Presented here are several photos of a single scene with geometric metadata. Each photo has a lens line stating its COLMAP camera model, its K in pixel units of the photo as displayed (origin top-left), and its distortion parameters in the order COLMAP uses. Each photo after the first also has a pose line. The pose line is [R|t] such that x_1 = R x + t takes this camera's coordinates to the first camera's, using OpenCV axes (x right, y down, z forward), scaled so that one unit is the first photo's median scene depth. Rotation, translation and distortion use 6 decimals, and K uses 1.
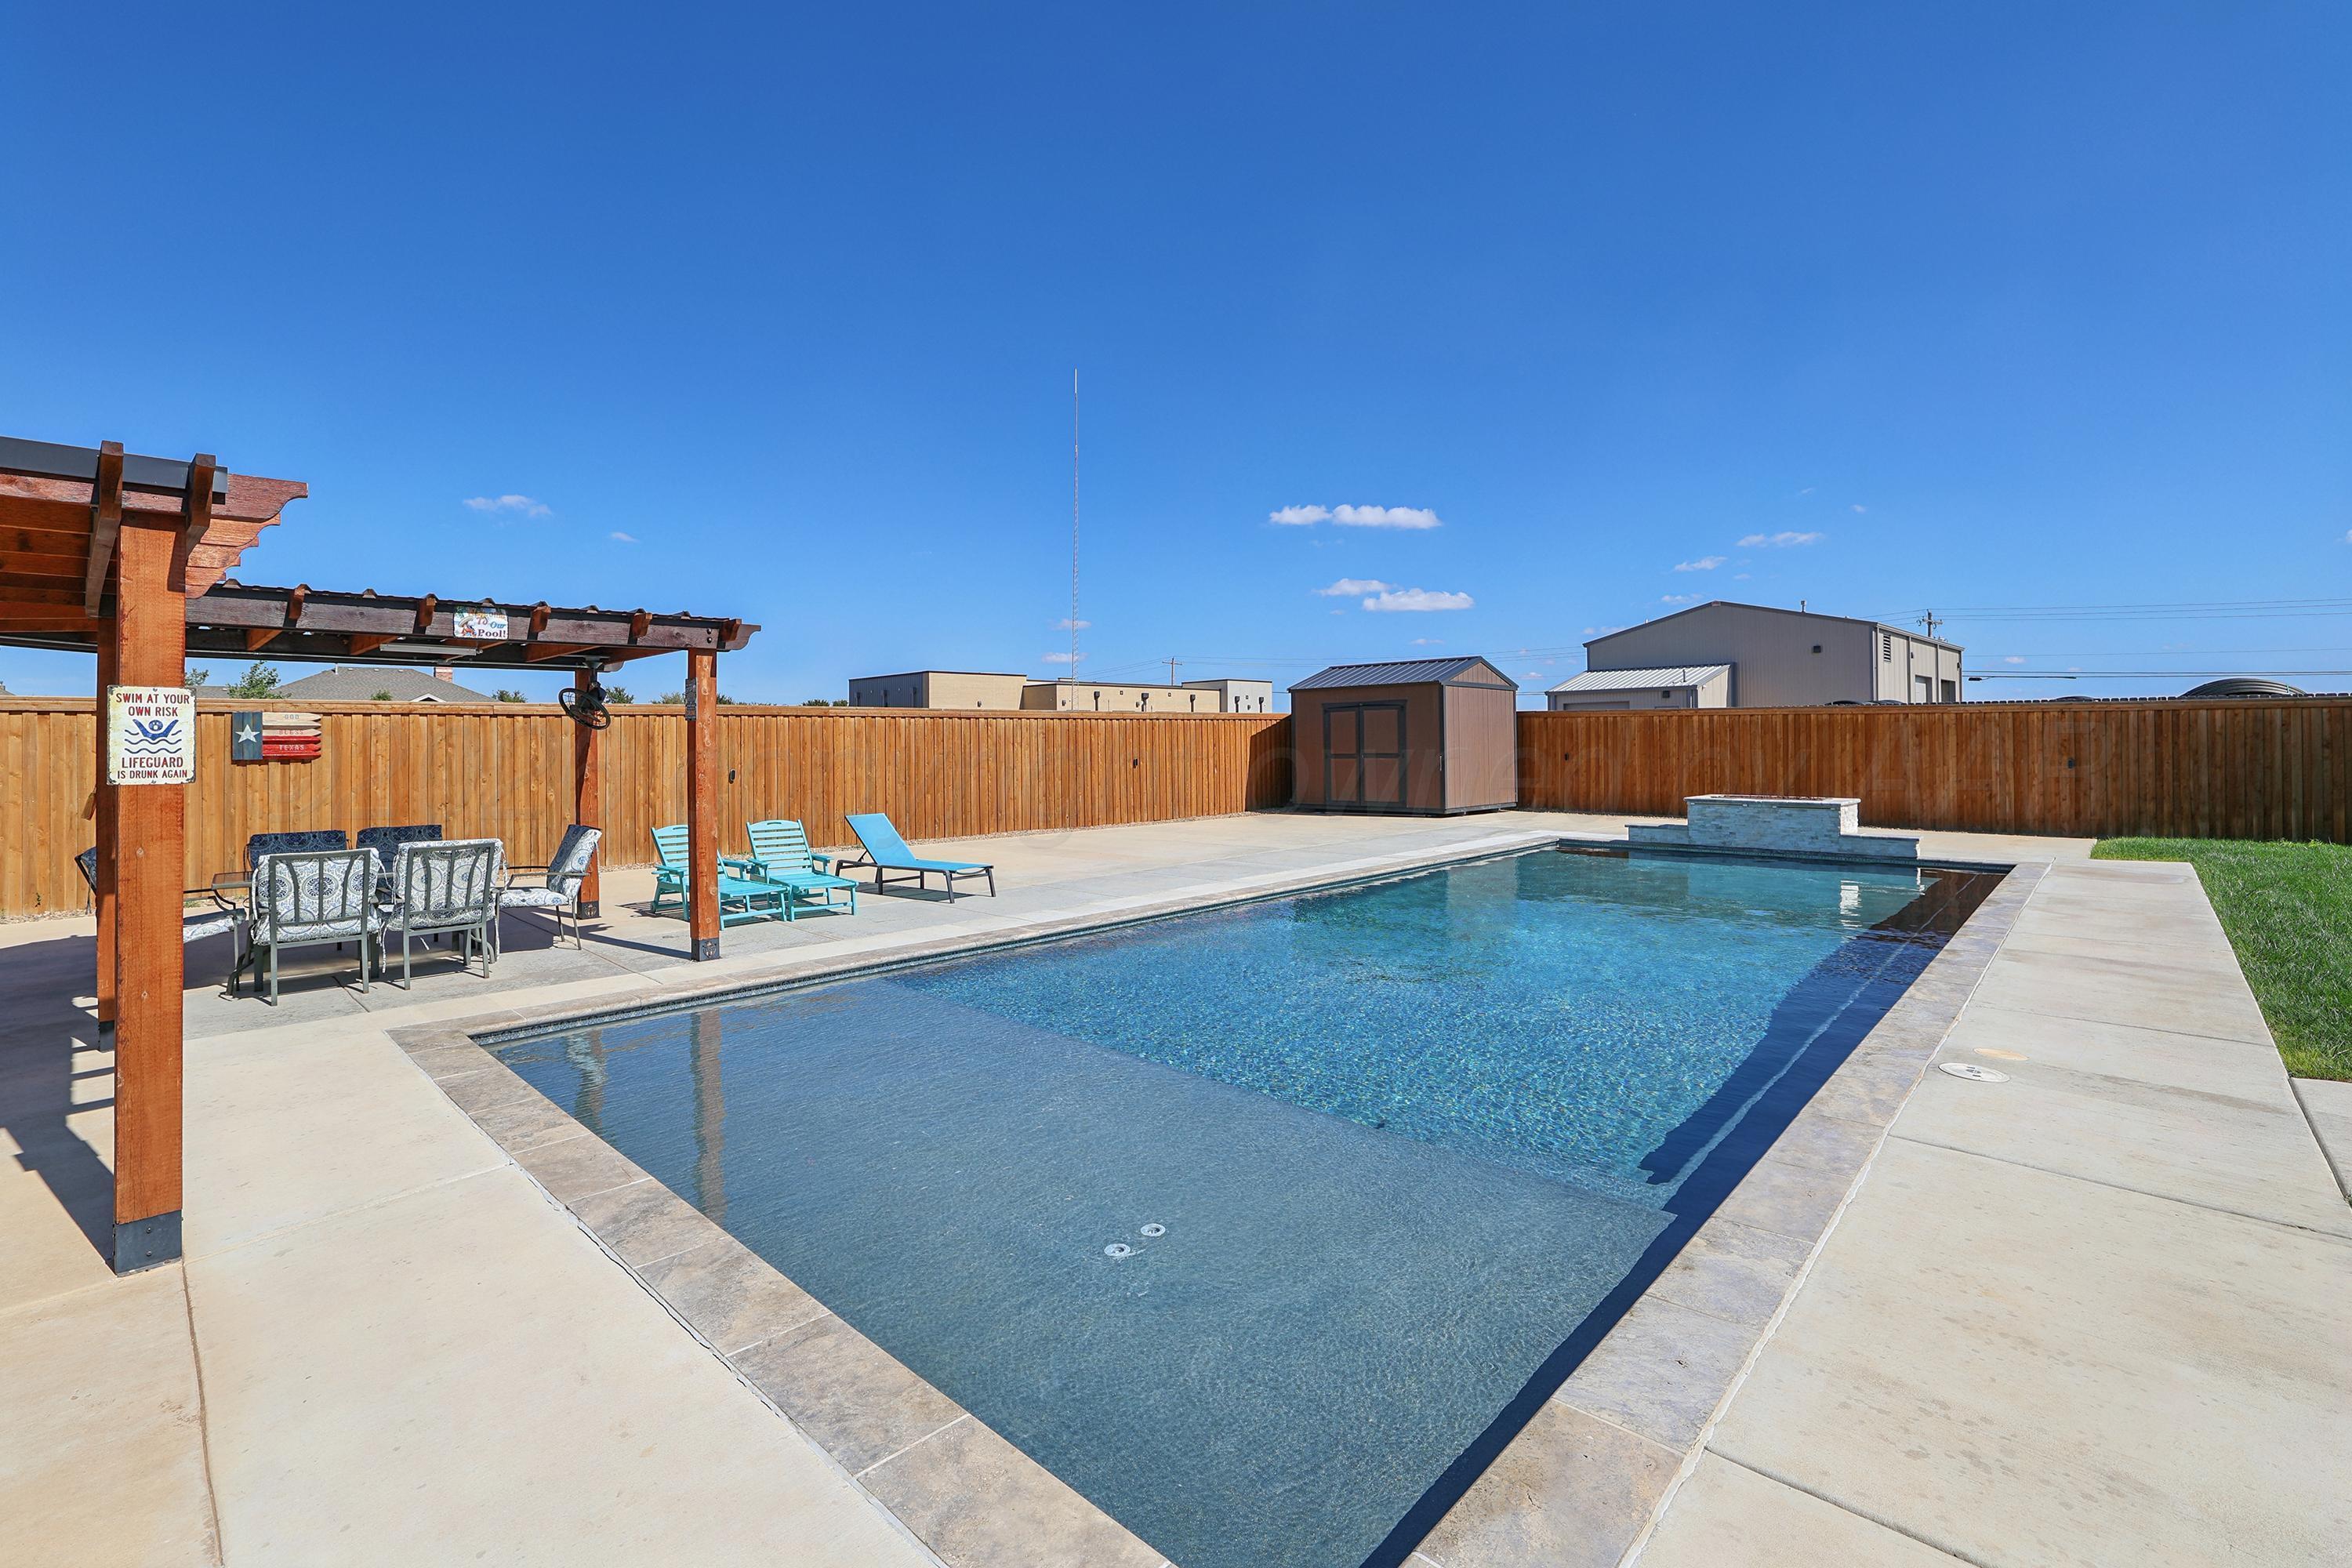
lens RADIAL K [[1047.0, 0, 1138.6], [0, 1047.0, 739.3], [0, 0, 1]] dist [-0.041078, 0.015942]
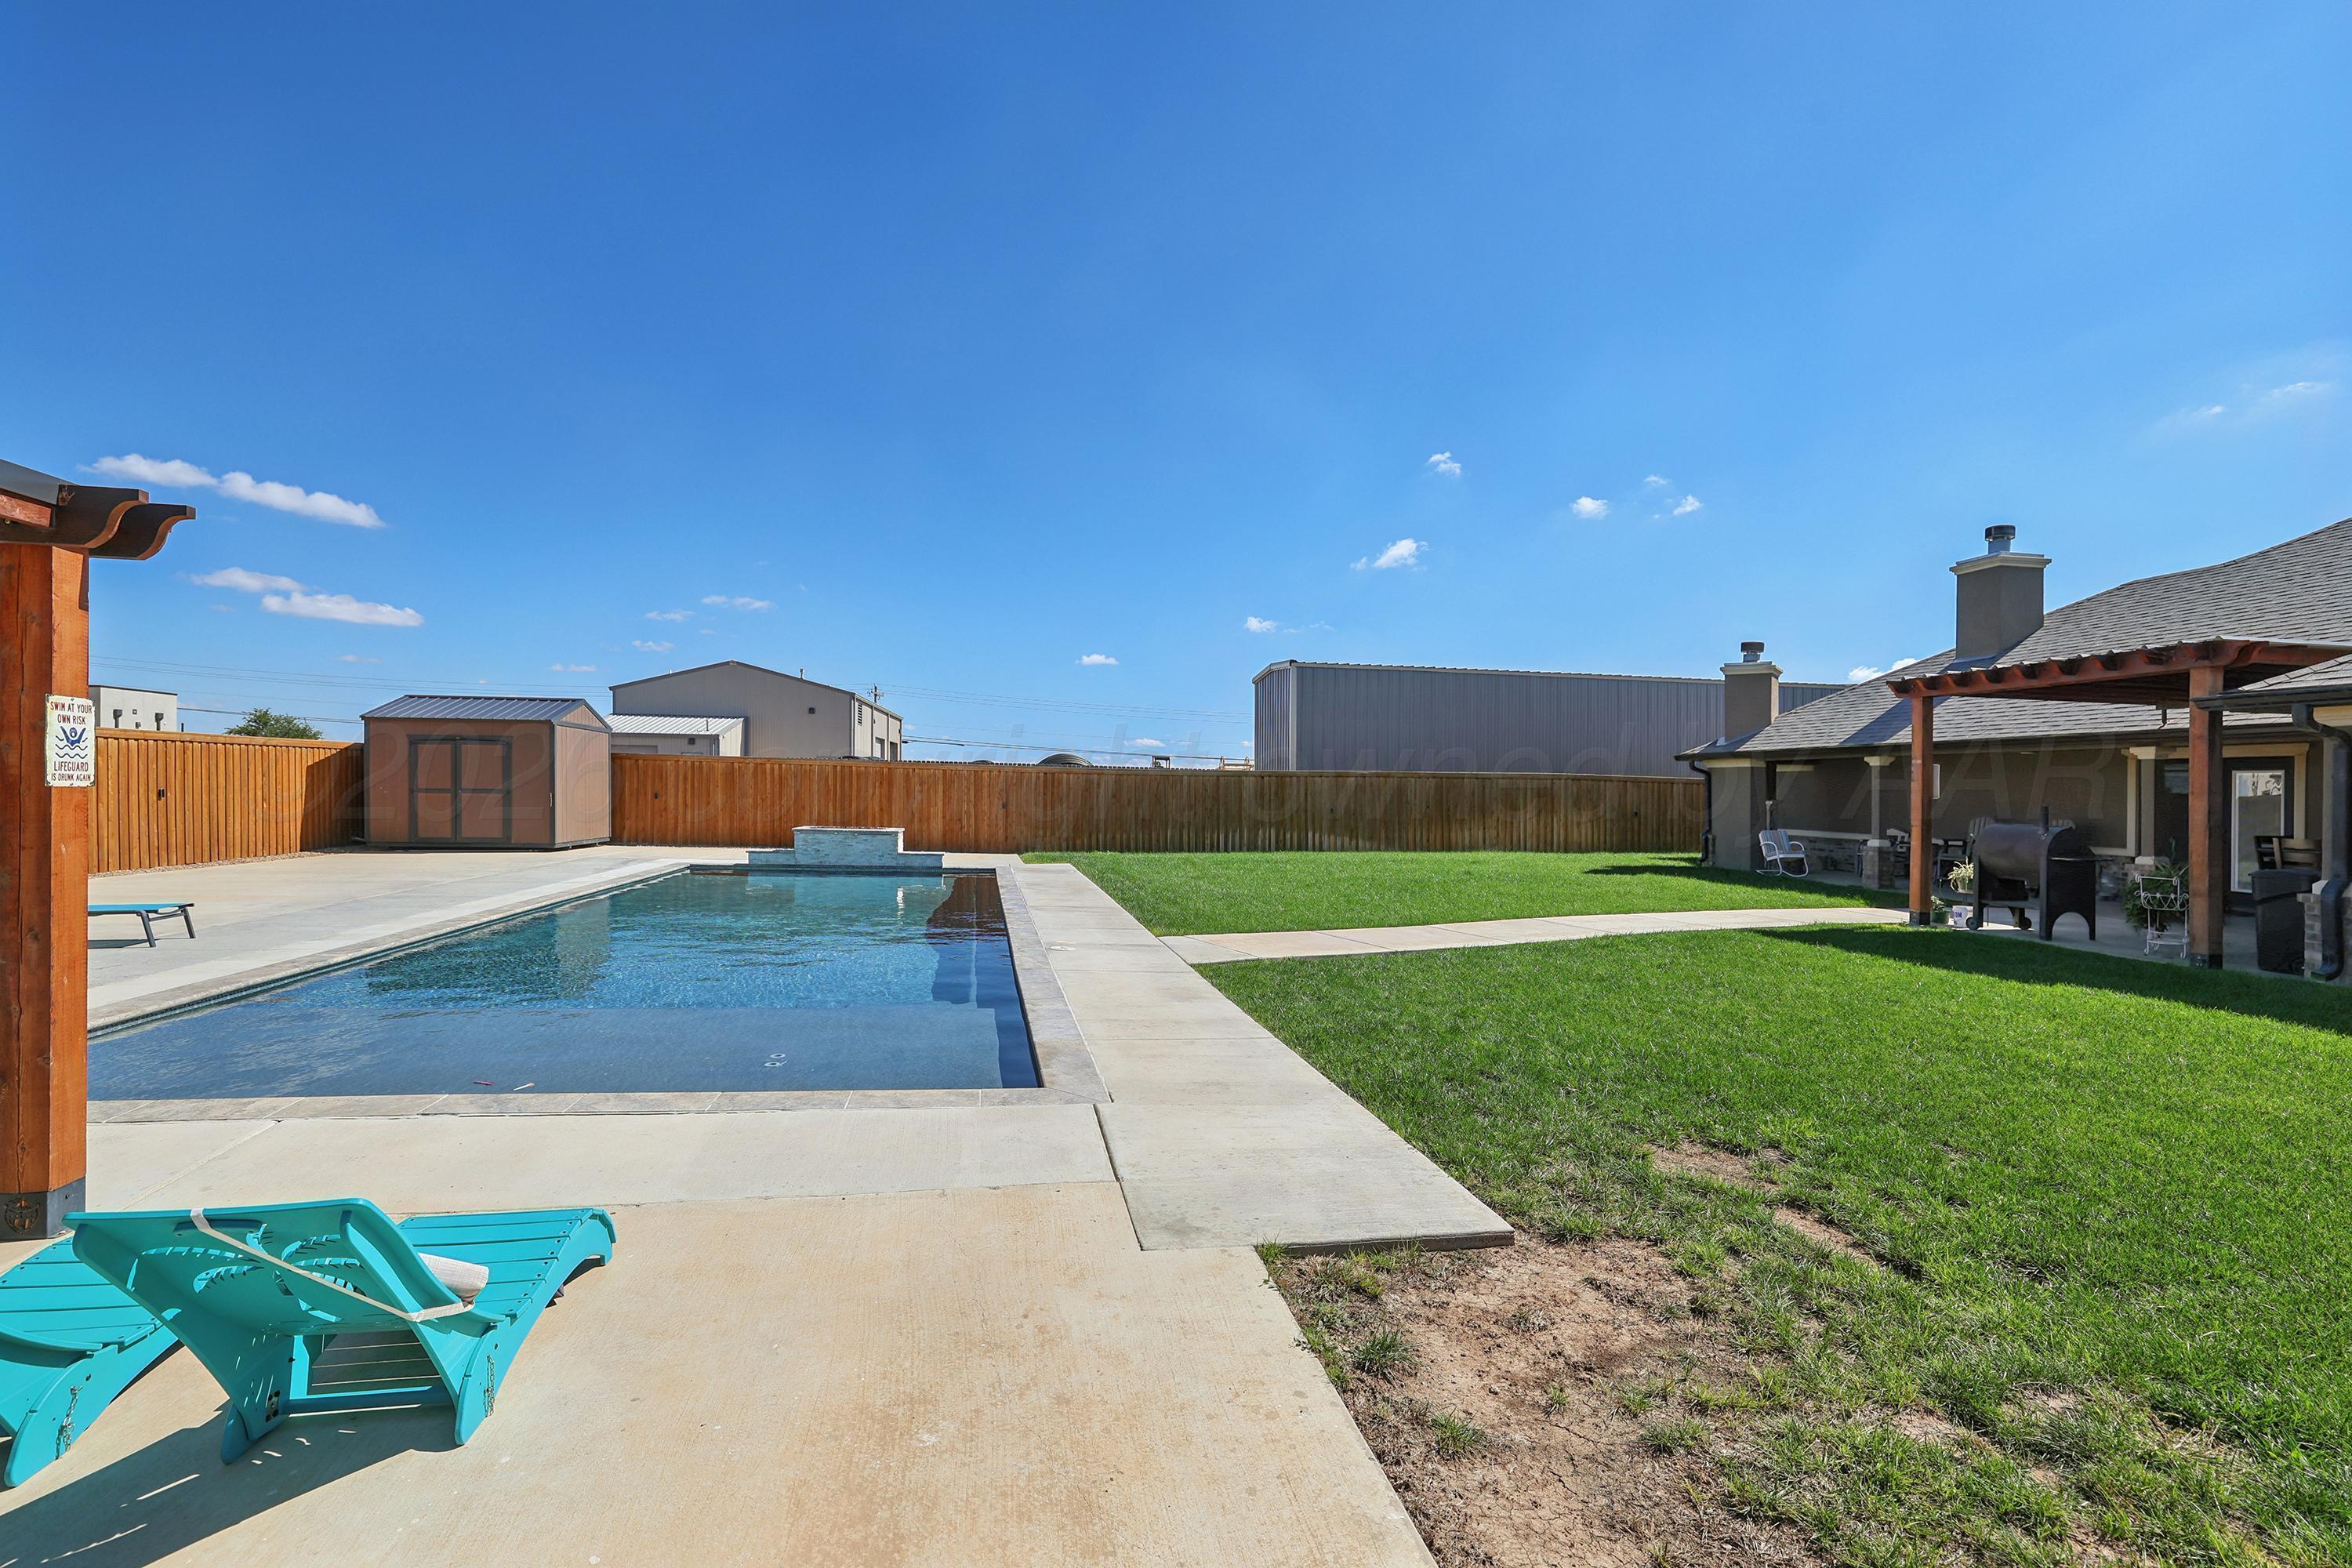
lens RADIAL K [[1039.5, 0, 1159.3], [0, 1039.5, 779.5], [0, 0, 1]] dist [-0.042824, 0.017295]
pose [[0.589447, 0.028644, 0.807299, -0.175260], [-0.026332, 0.999521, -0.016239, 0.003599], [-0.807378, -0.011686, 0.589919, -0.087061]]
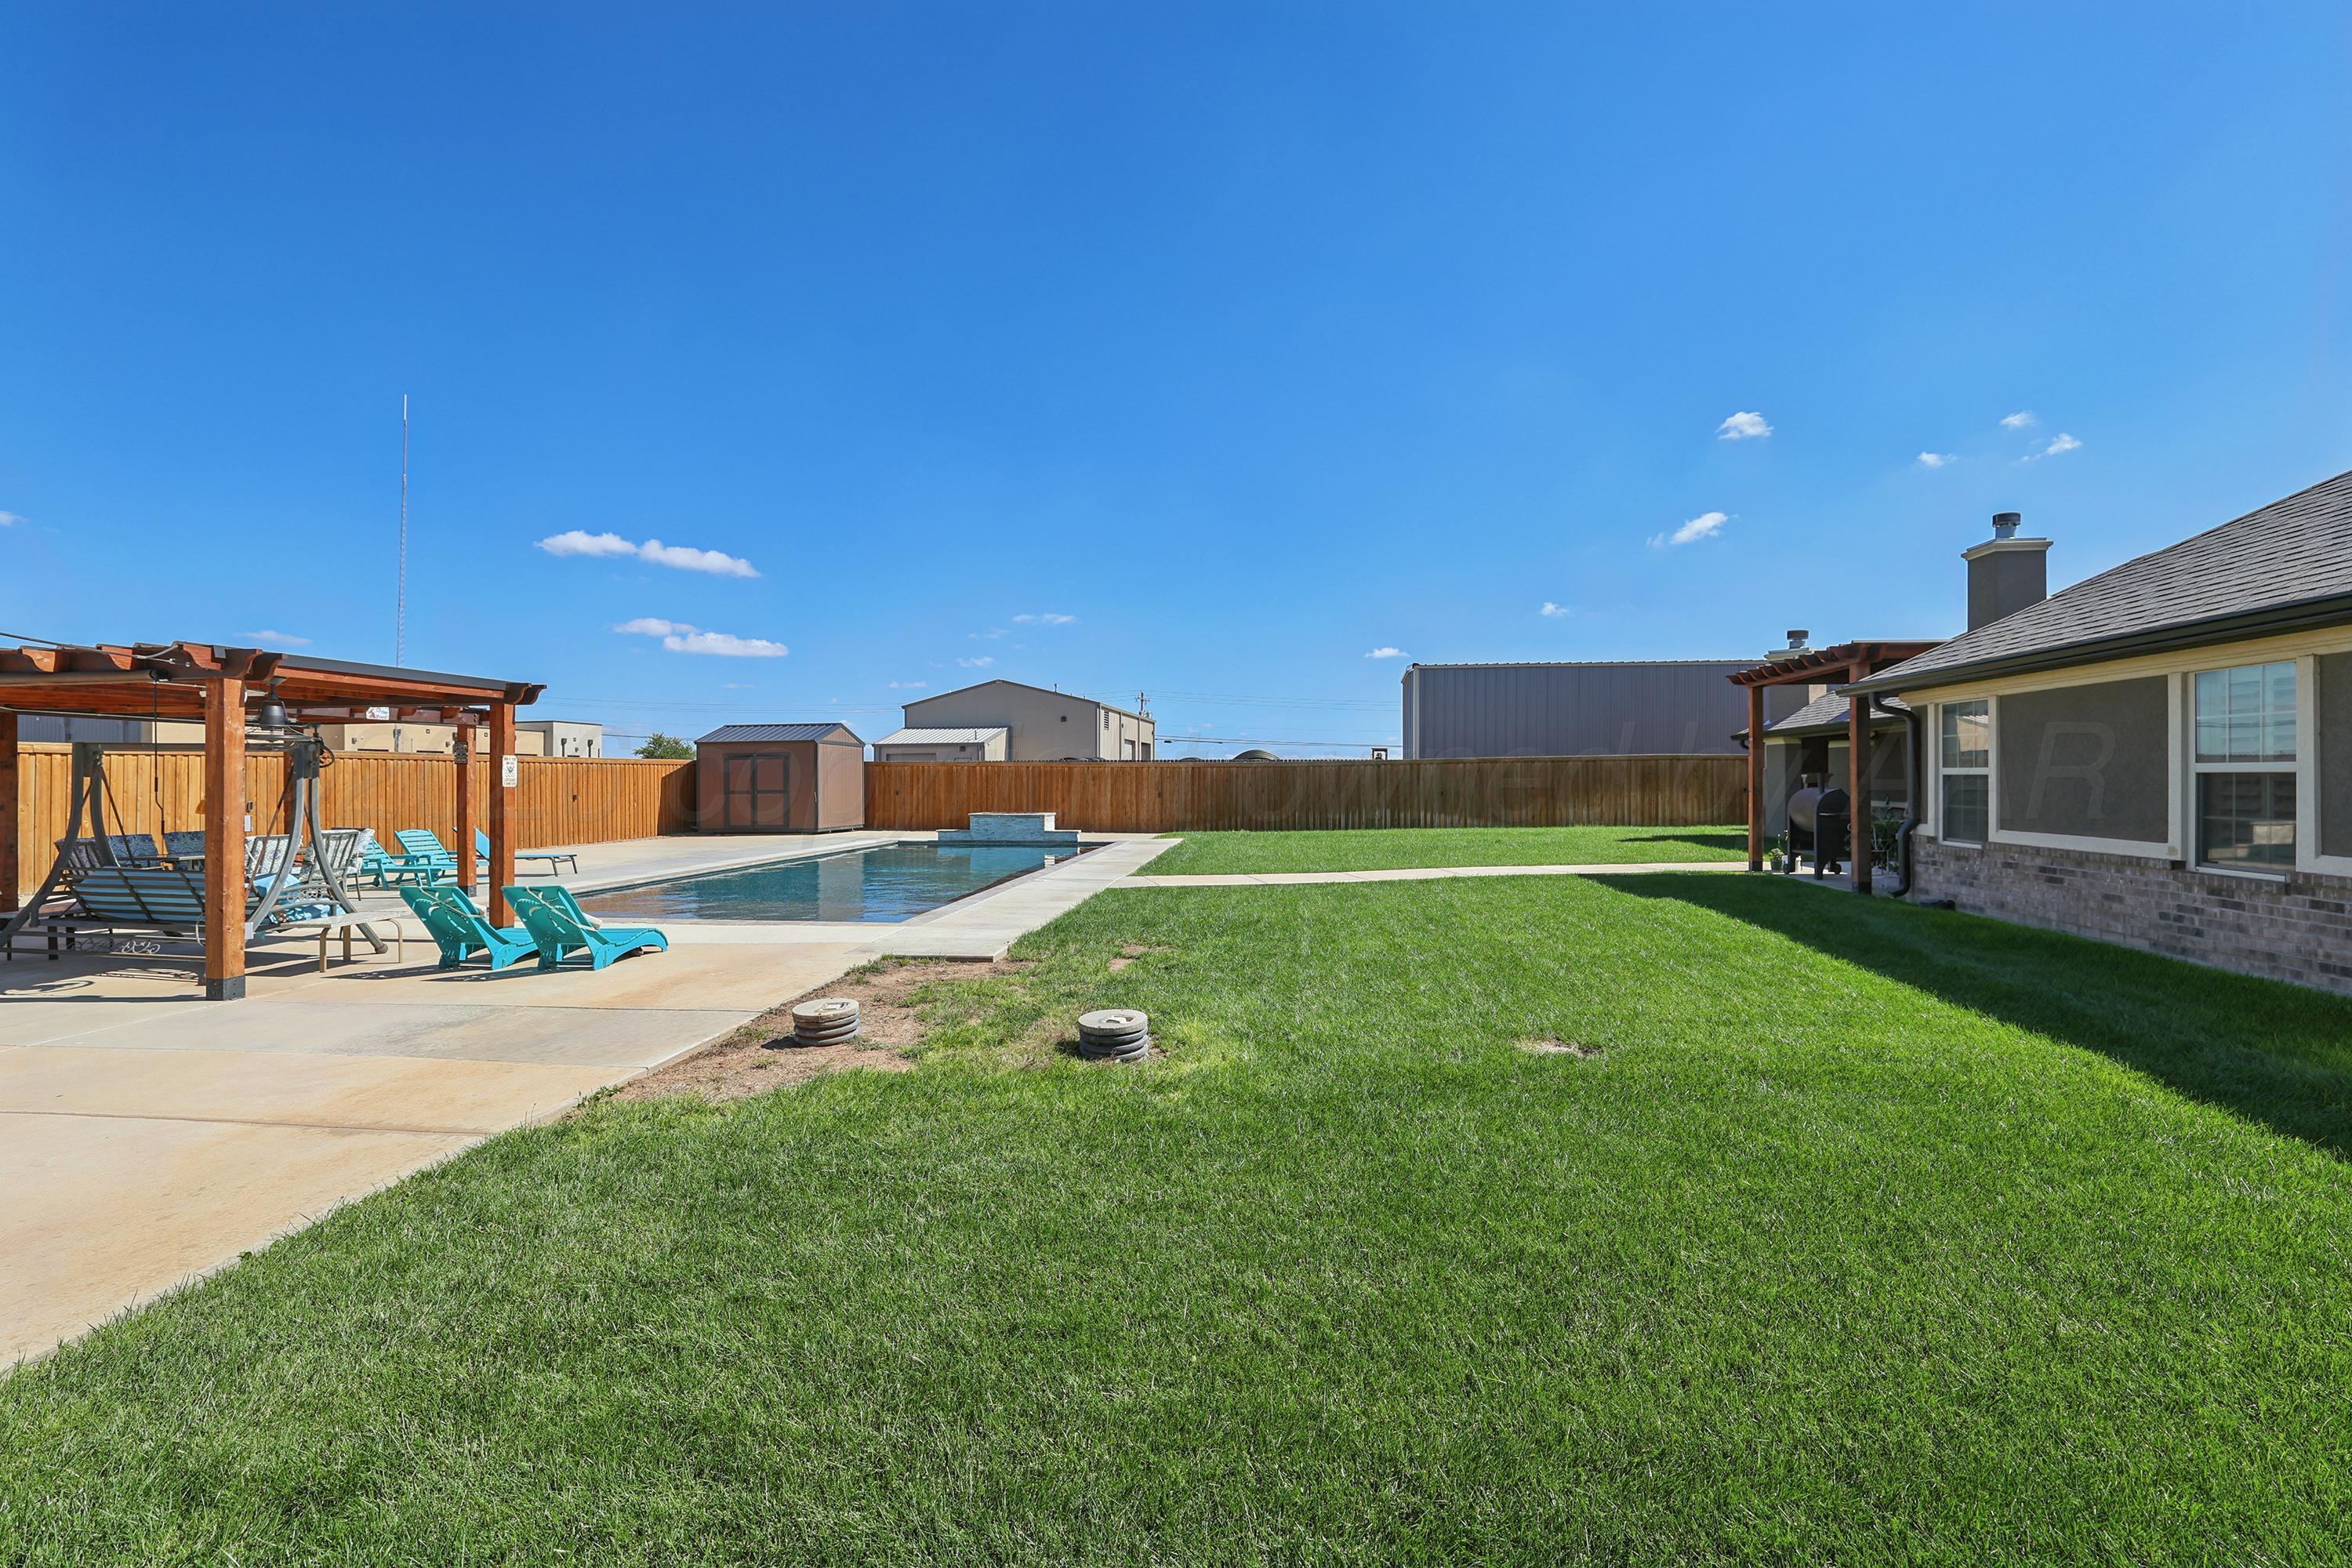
lens RADIAL K [[1006.0, 0, 1214.7], [0, 1006.0, 732.7], [0, 0, 1]] dist [-0.028041, 0.000077]
pose [[0.755400, 0.035184, 0.654319, -0.201719], [-0.001645, 0.998656, -0.051802, 0.004796], [-0.655262, 0.038055, 0.754442, -0.410765]]
